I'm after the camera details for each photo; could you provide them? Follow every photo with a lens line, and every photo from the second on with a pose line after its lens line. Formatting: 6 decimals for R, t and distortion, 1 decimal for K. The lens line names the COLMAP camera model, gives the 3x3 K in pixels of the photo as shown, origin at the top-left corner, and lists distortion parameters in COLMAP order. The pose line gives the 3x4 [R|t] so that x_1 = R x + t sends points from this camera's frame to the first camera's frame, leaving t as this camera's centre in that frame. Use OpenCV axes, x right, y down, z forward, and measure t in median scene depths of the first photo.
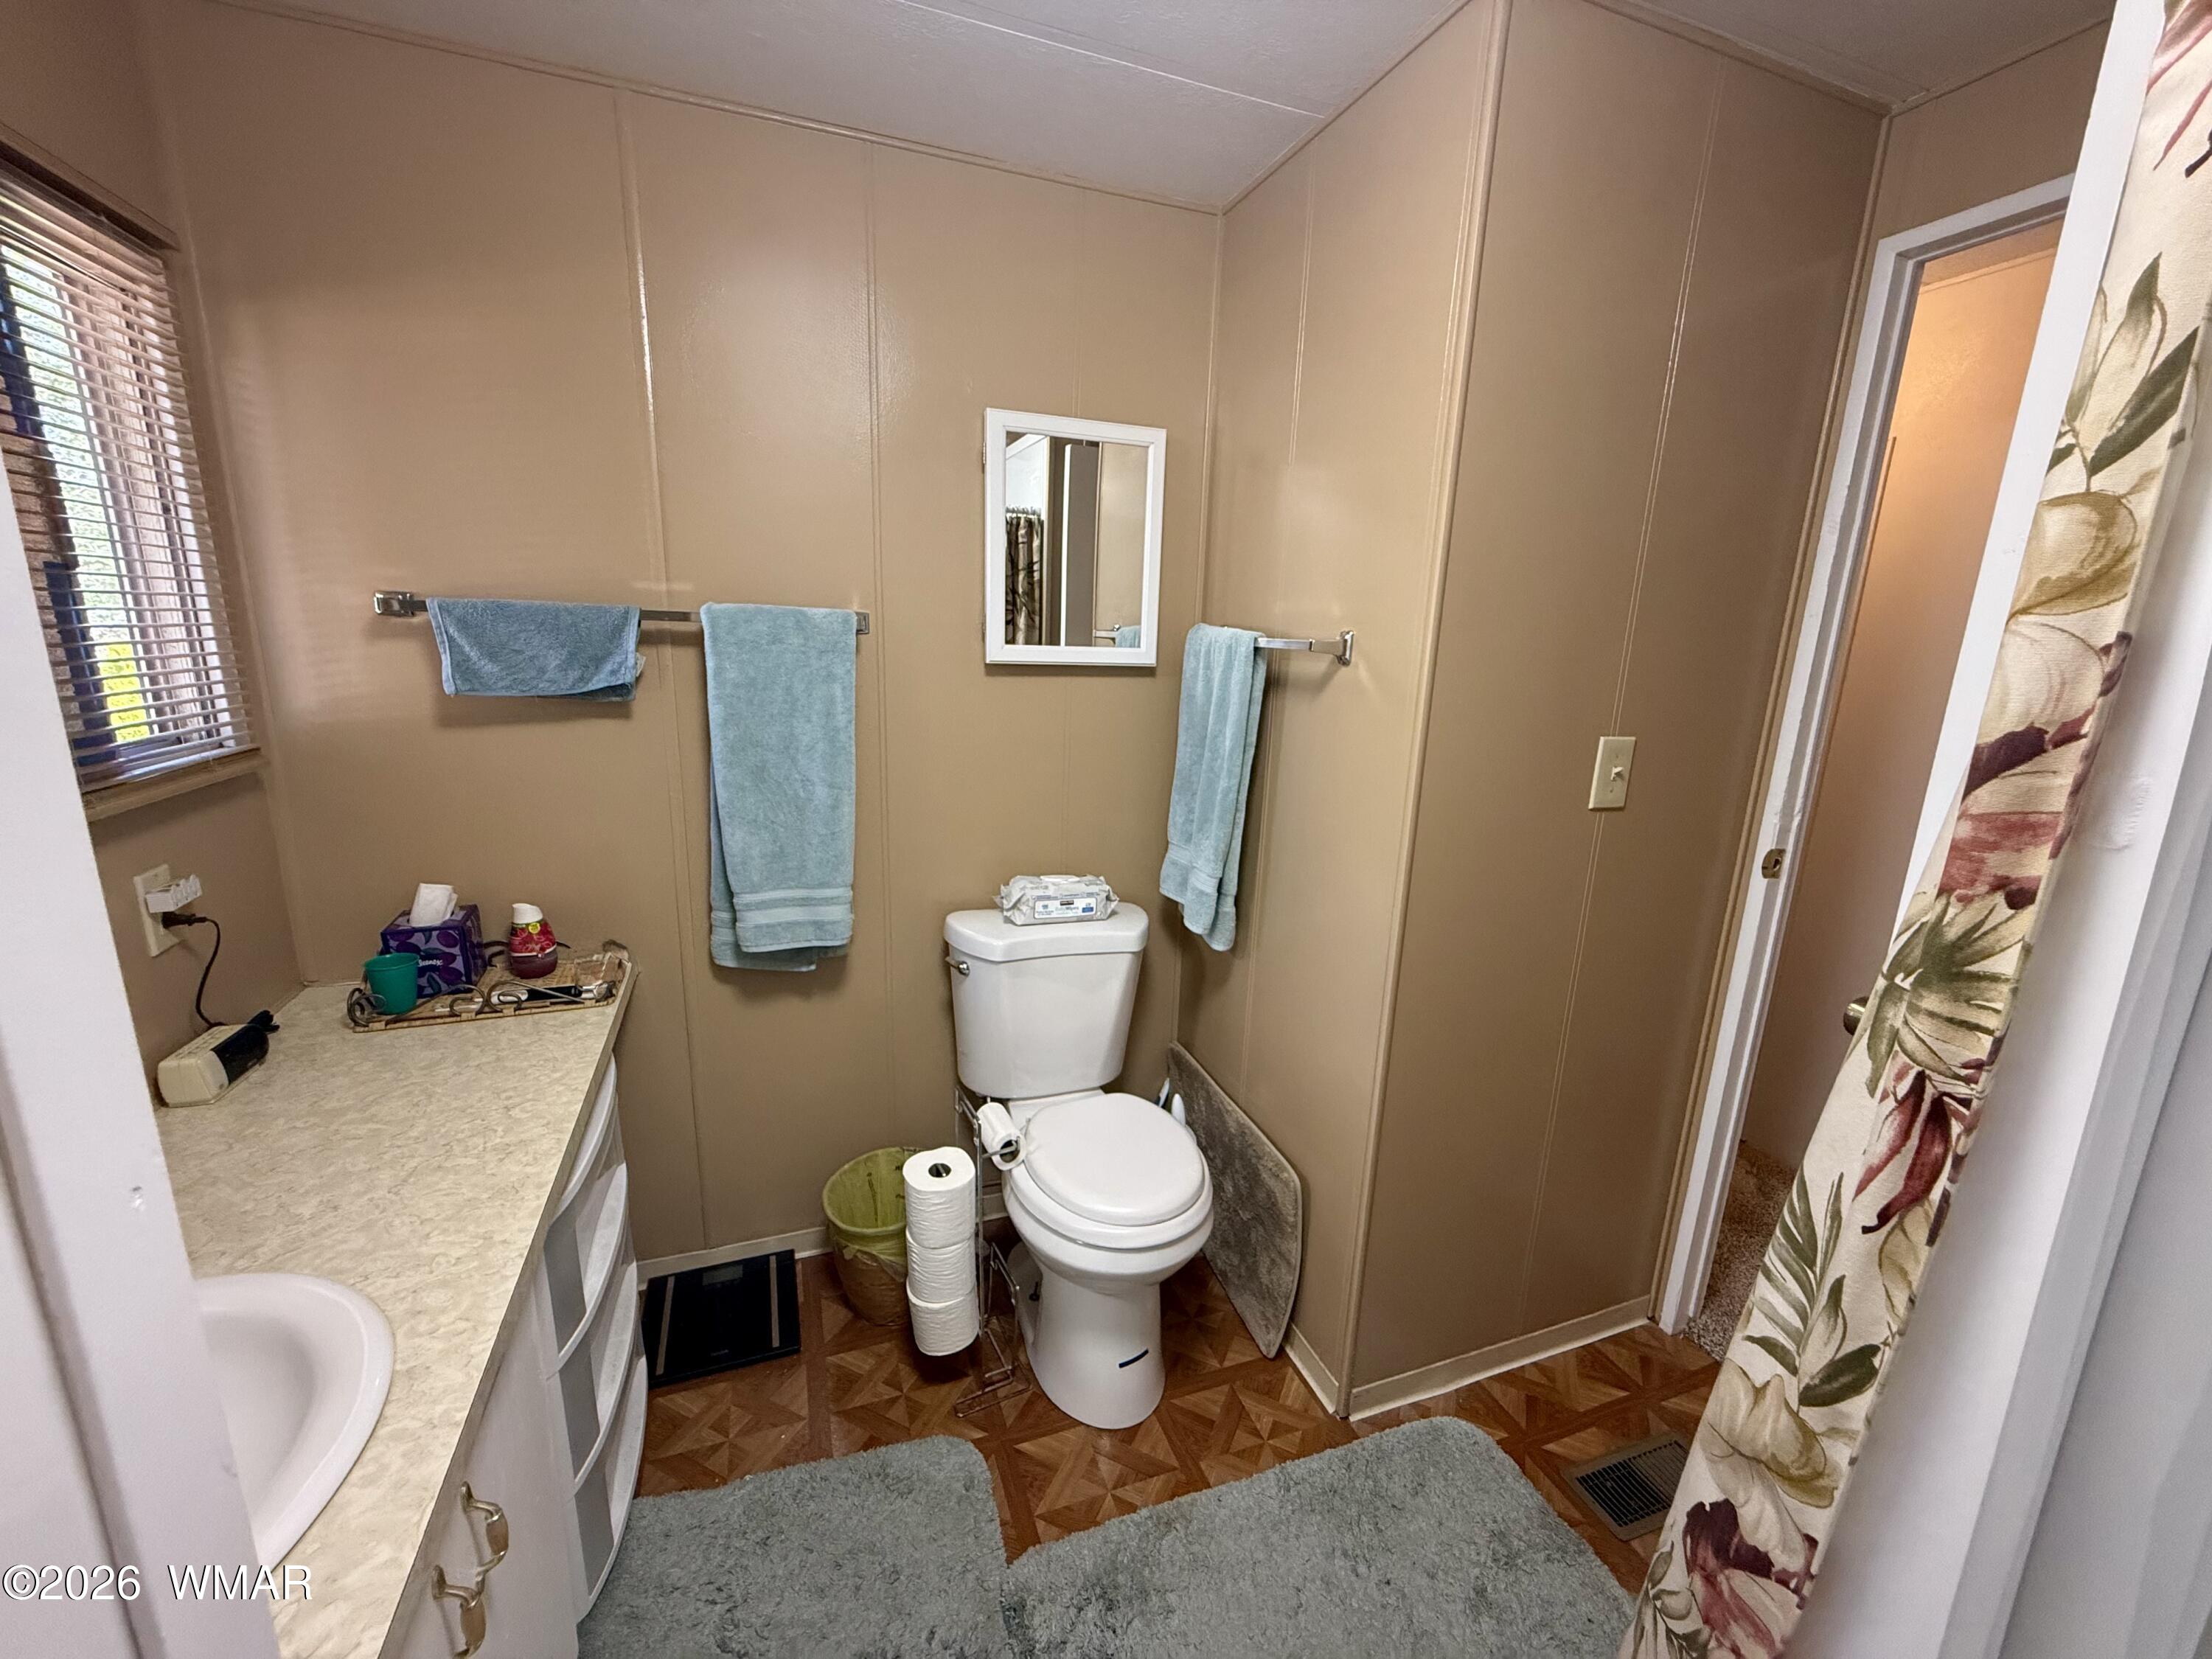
lens RADIAL K [[883.8, 0, 1101.6], [0, 883.8, 828.8], [0, 0, 1]] dist [0.001306, 0.000003]
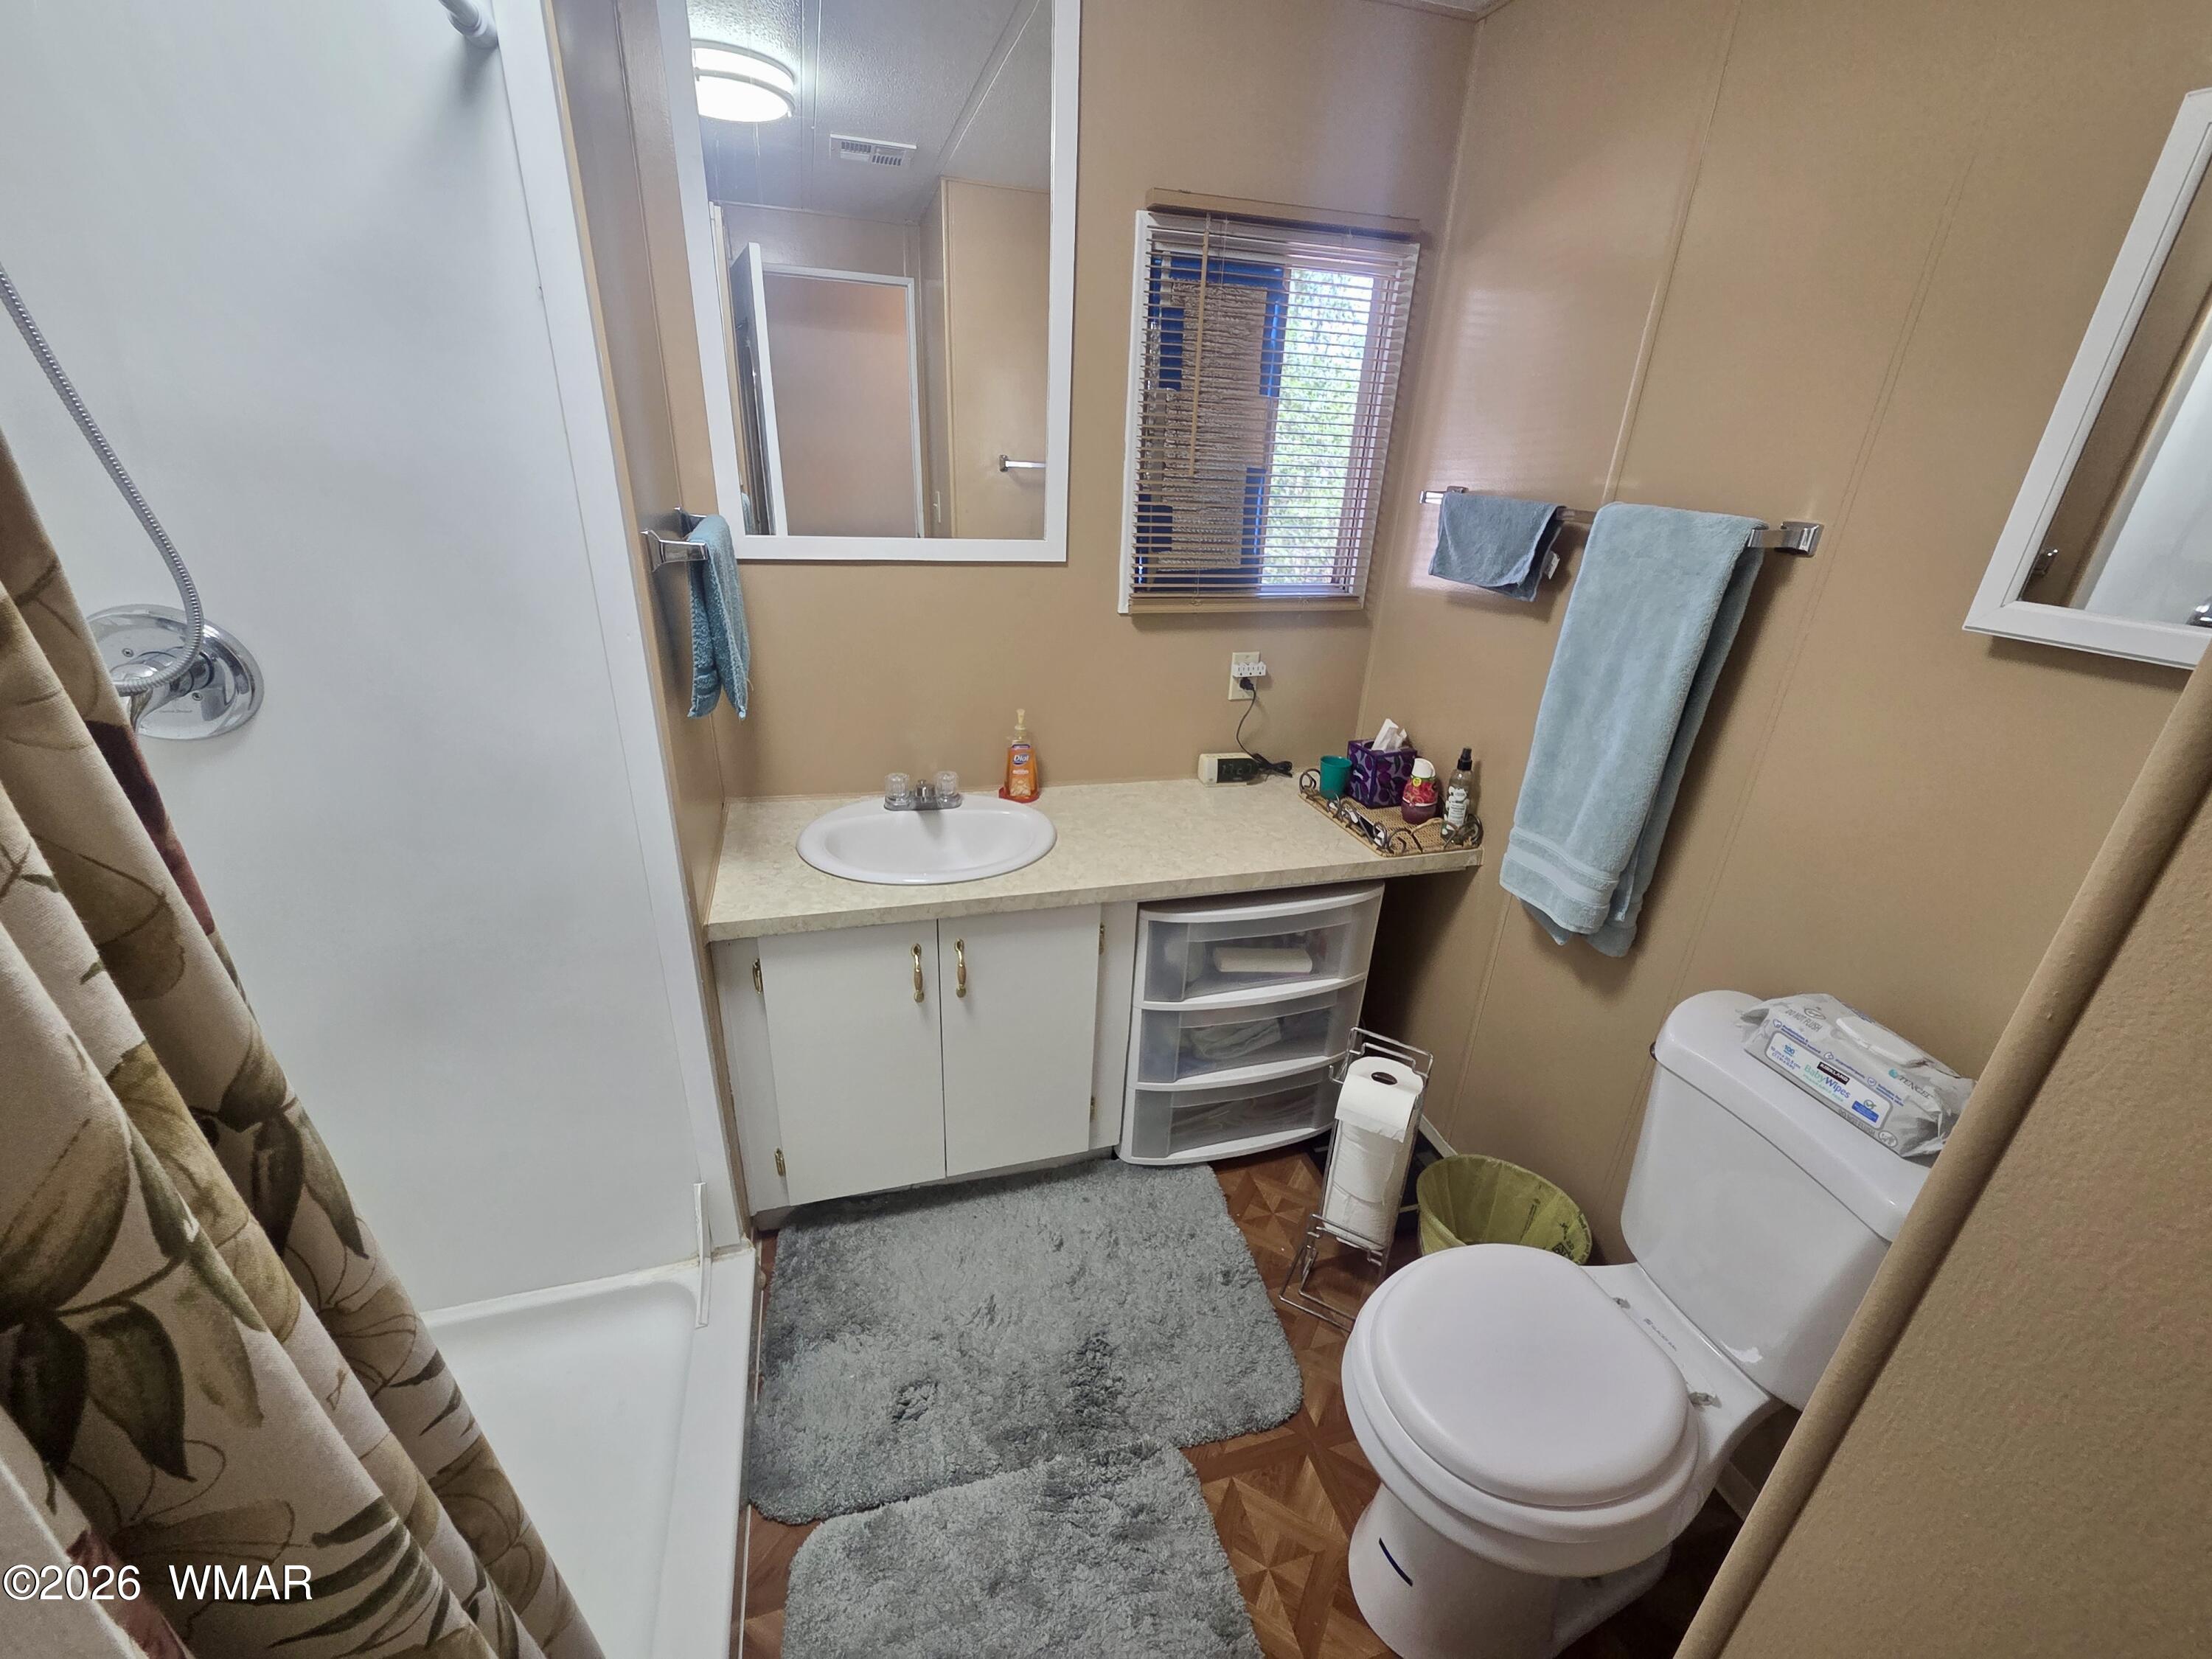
lens RADIAL K [[910.3, 0, 1100.9], [0, 910.3, 834.2], [0, 0, 1]] dist [0.010479, -0.000004]
pose [[-0.055009, 0.367515, -0.928389, 0.559268], [-0.266130, 0.890766, 0.368391, -0.168065], [0.962366, 0.267337, 0.048806, 0.579937]]
